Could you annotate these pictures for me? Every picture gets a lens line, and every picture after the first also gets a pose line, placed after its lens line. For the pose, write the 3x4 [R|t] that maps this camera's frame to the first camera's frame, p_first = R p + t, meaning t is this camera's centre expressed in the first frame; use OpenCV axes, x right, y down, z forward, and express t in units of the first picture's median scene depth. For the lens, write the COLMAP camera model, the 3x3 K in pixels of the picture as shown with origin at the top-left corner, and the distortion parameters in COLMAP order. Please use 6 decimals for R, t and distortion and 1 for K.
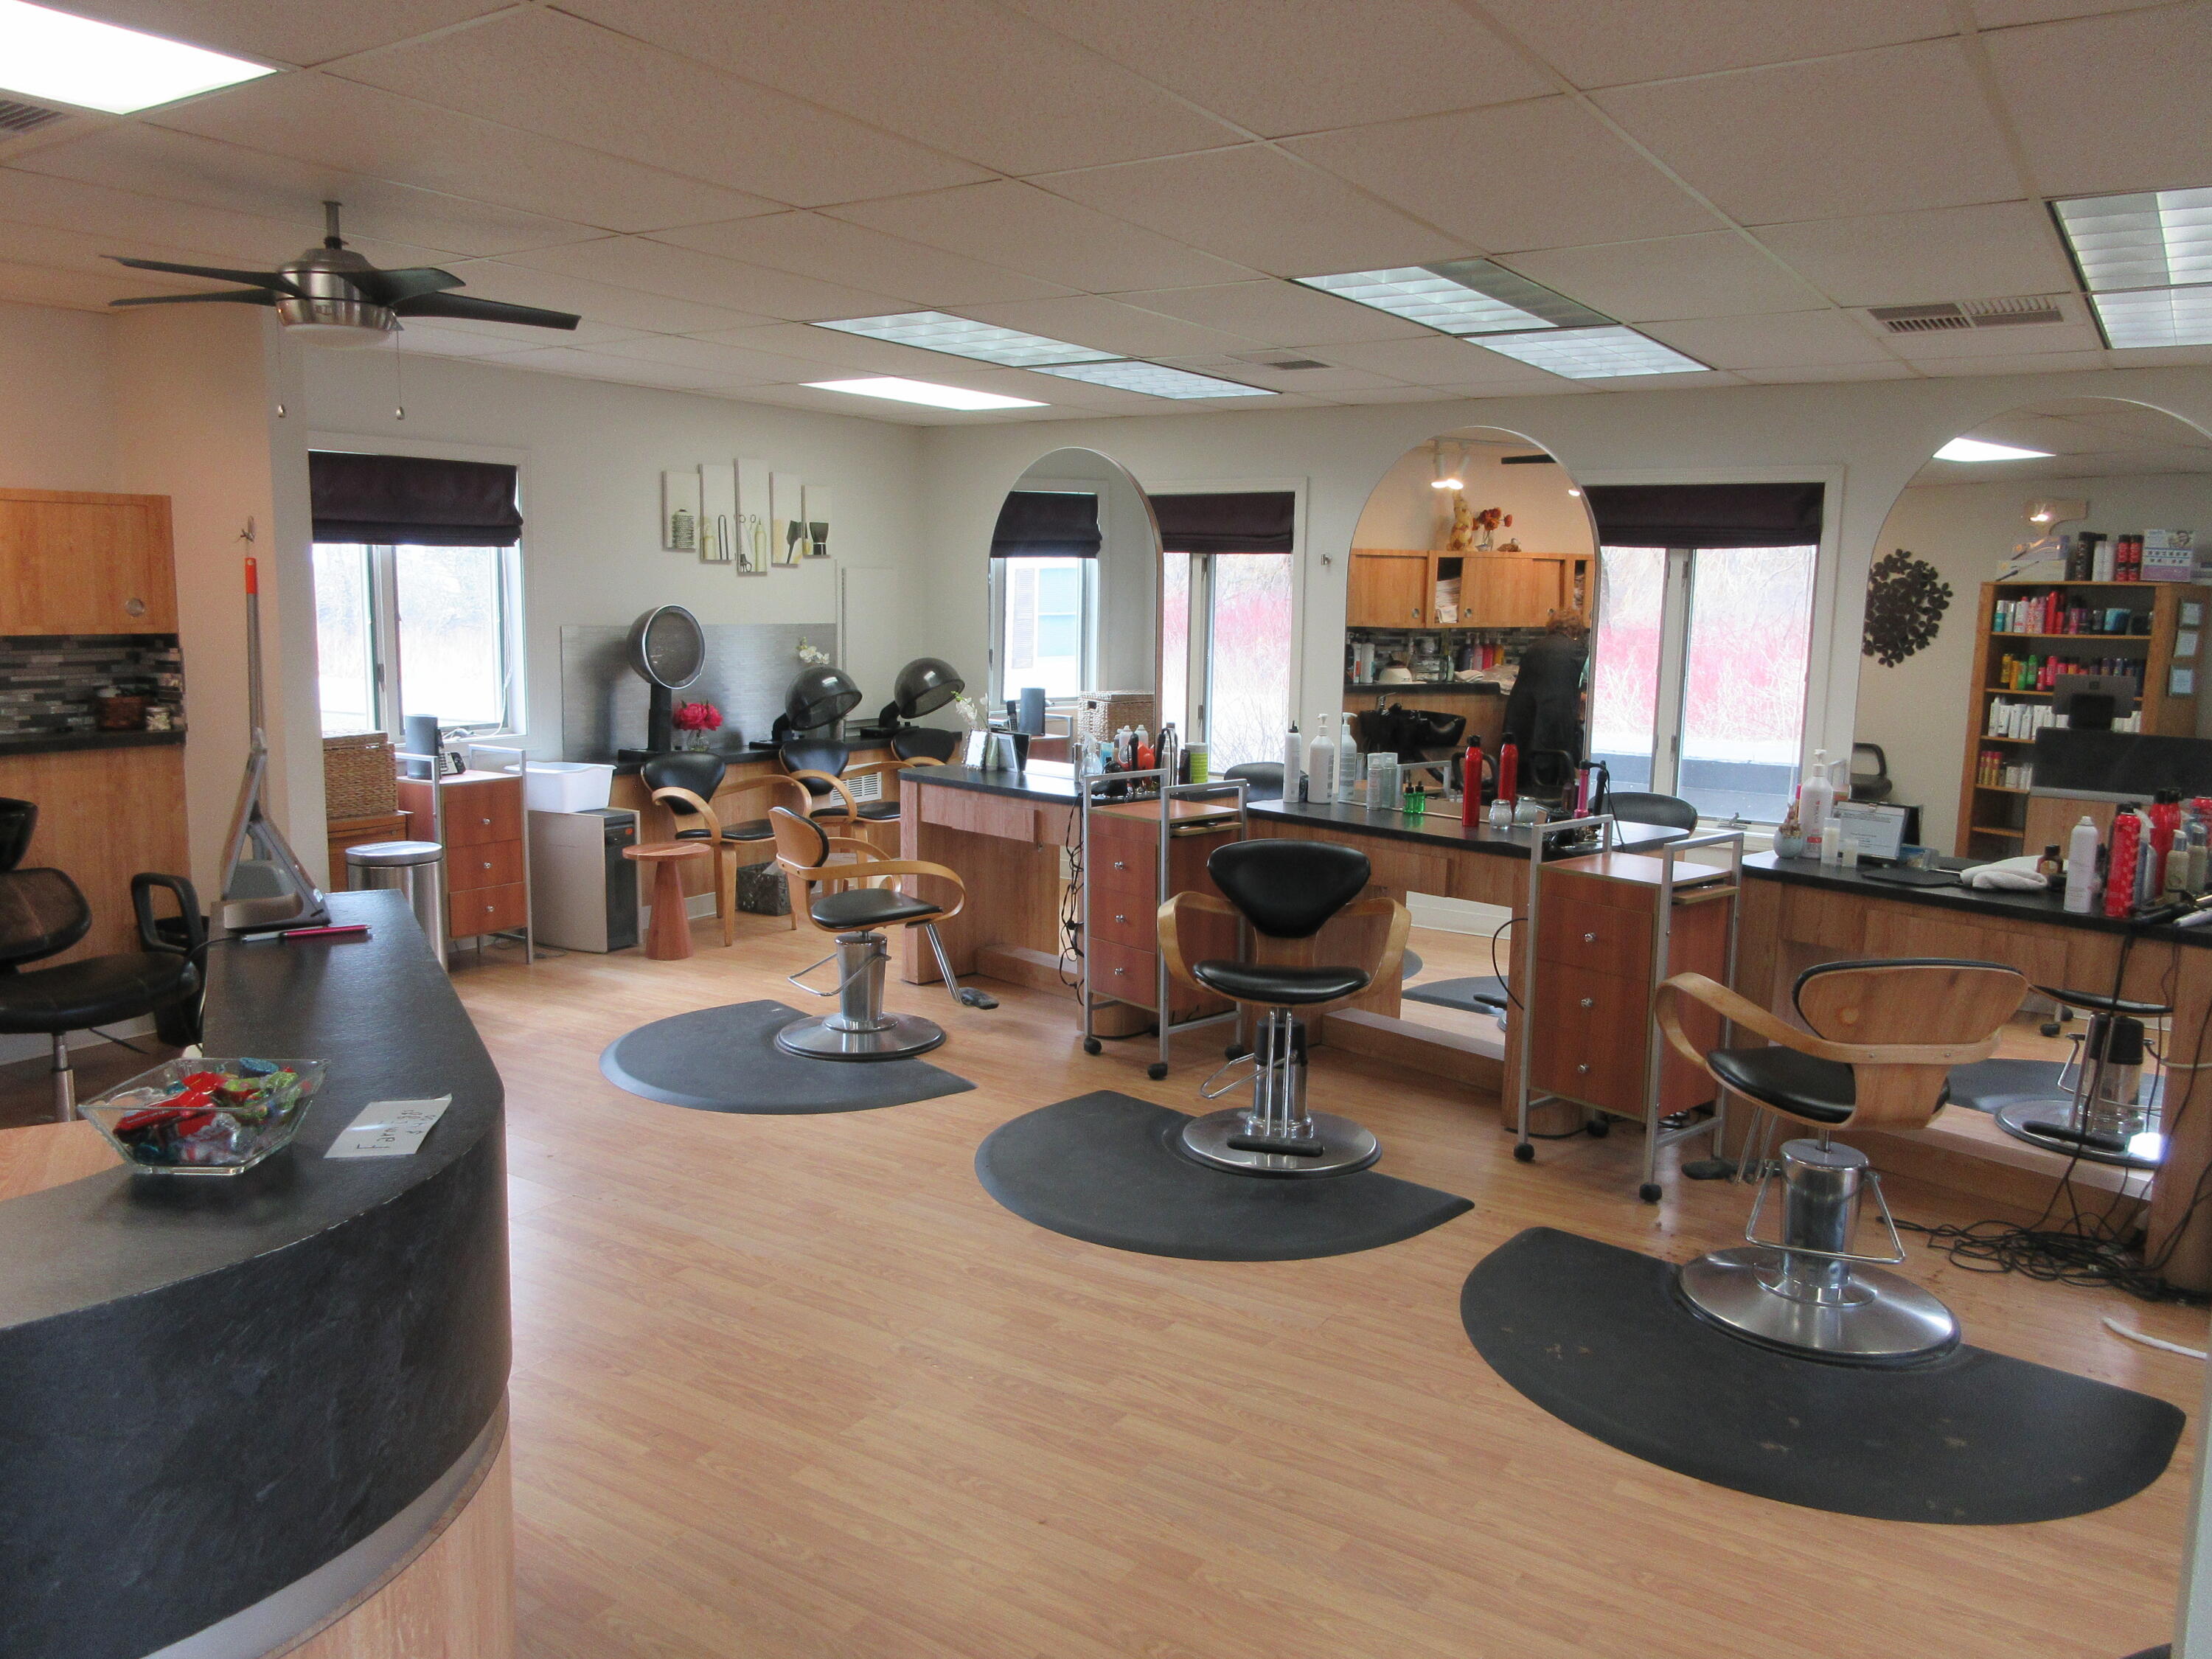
lens RADIAL K [[1639.3, 0, 1091.8], [0, 1639.3, 811.2], [0, 0, 1]] dist [-0.003638, 0.004047]
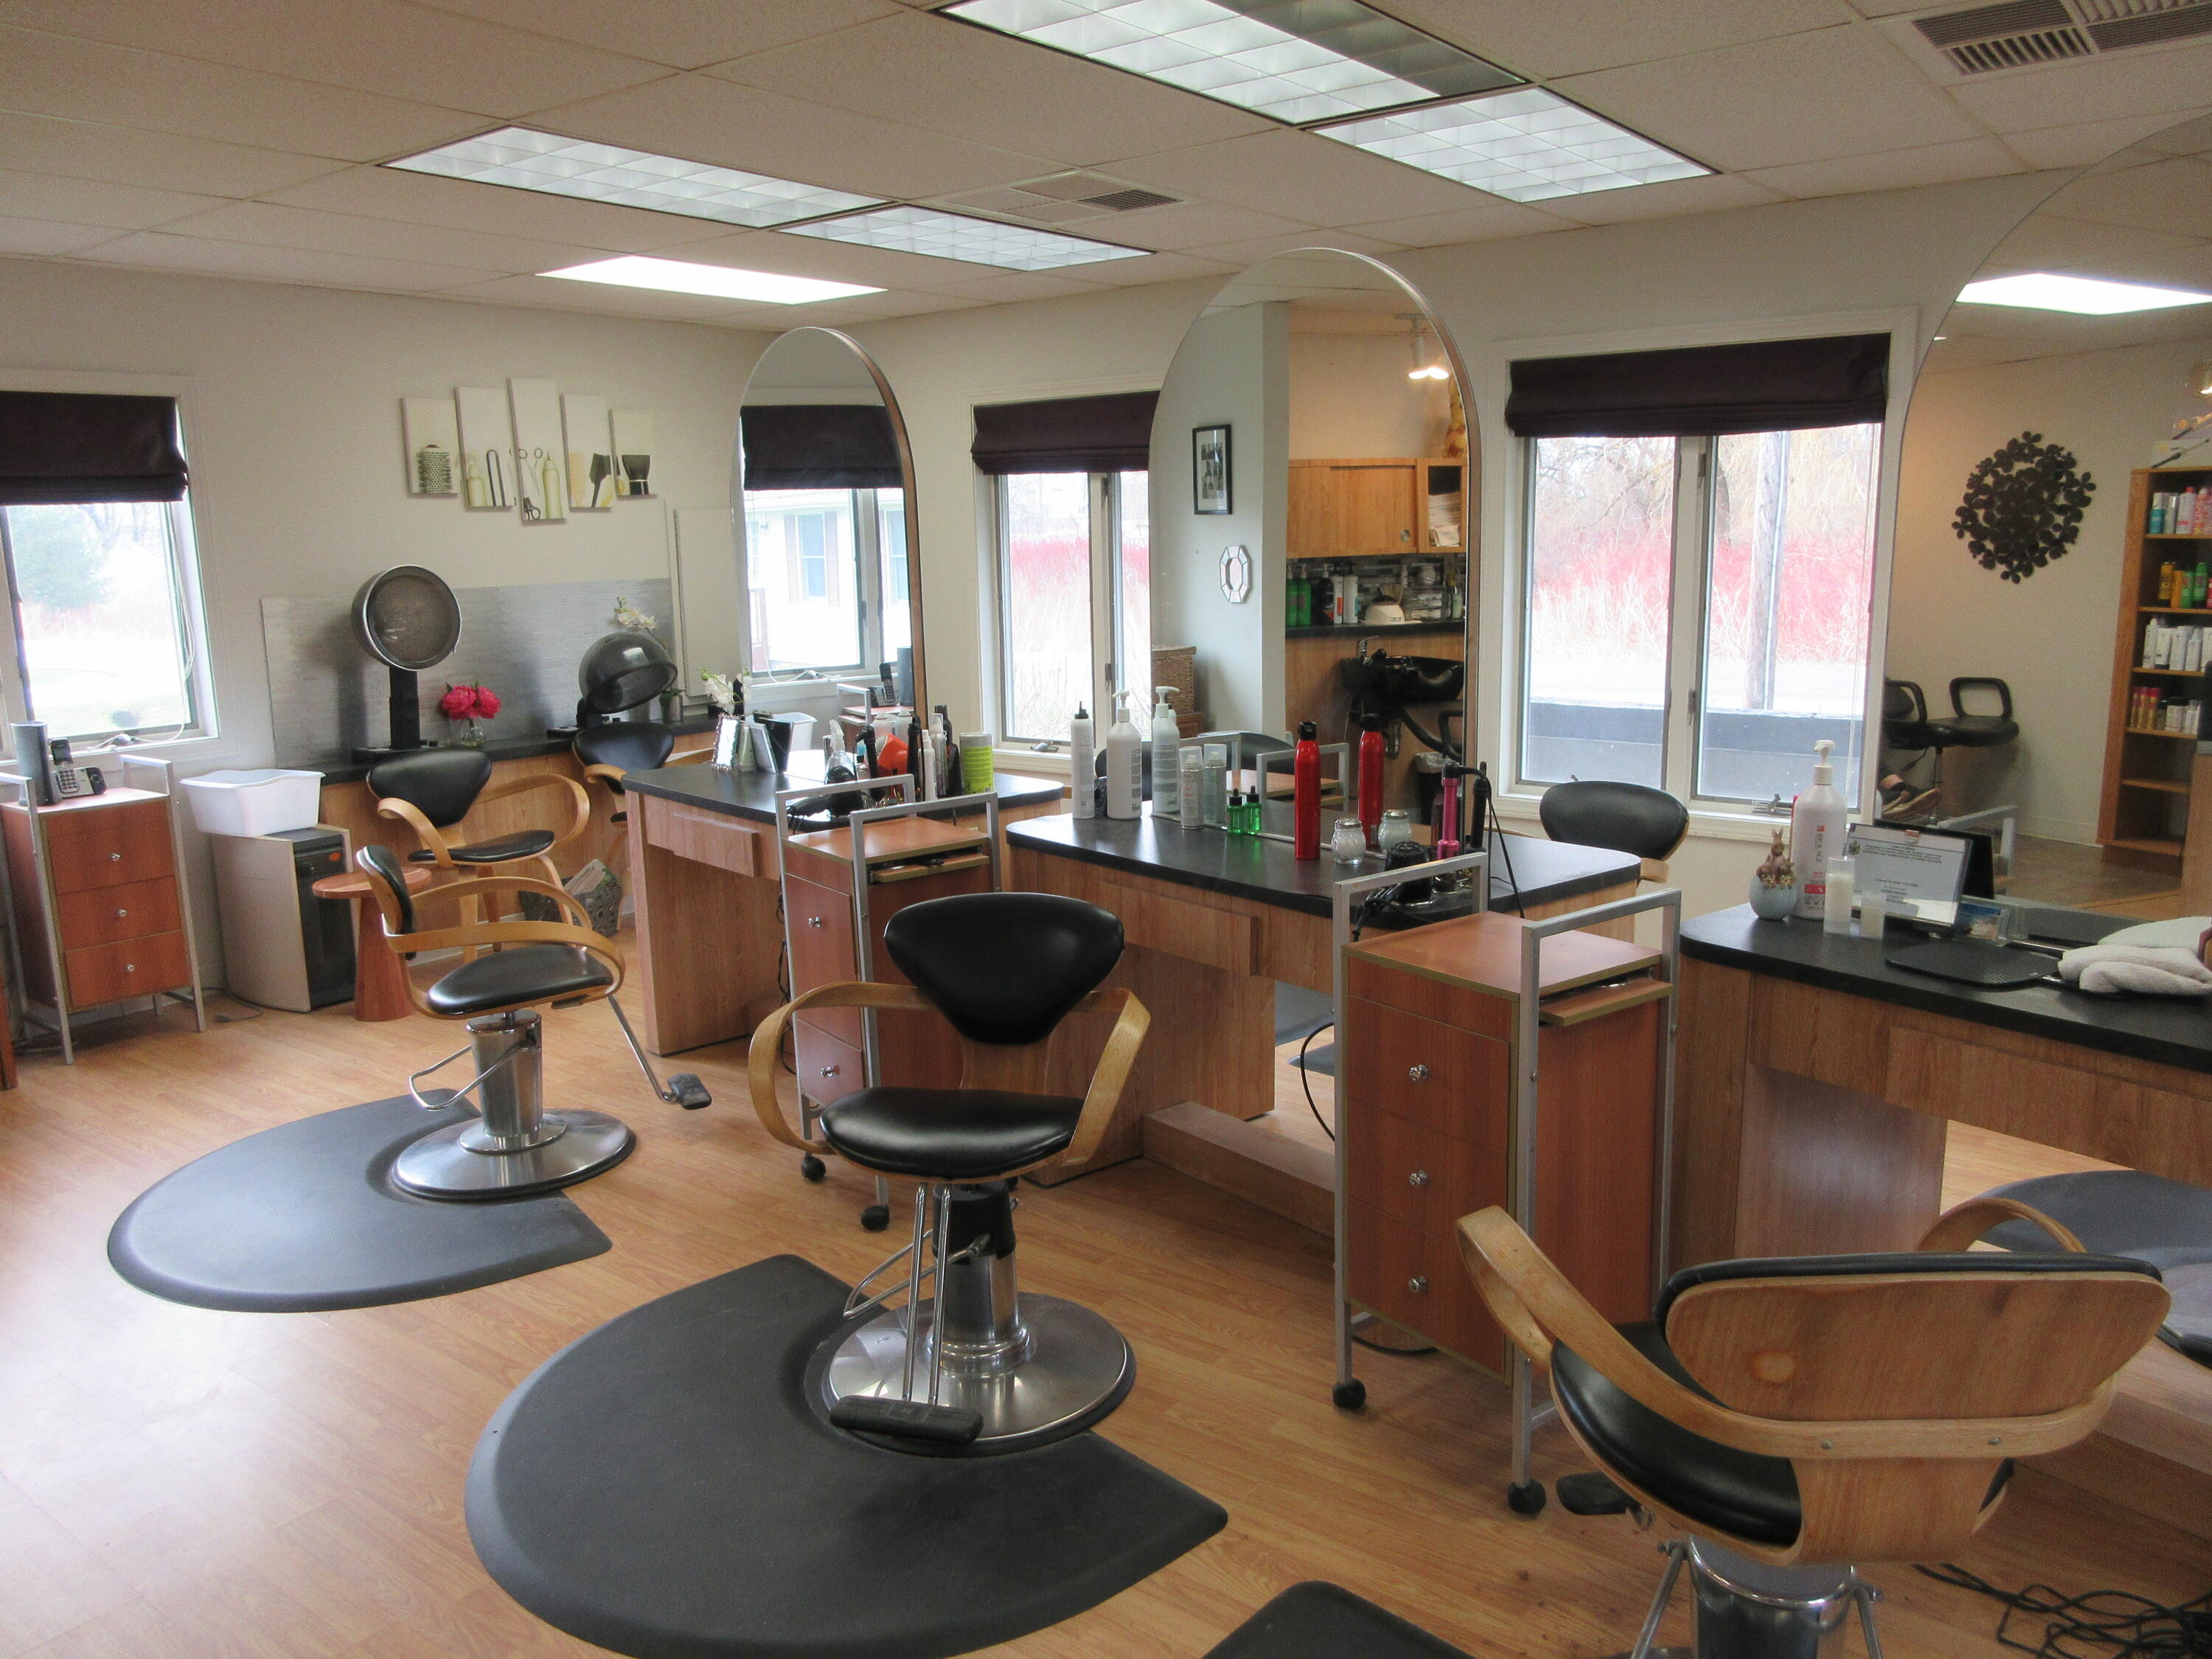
lens RADIAL K [[1639.3, 0, 1091.8], [0, 1639.3, 811.2], [0, 0, 1]] dist [-0.003638, 0.004047]
pose [[0.996597, -0.027518, -0.077696, 0.150748], [0.030427, 0.998870, 0.036509, -0.028422], [0.076603, -0.038749, 0.996308, 0.255555]]
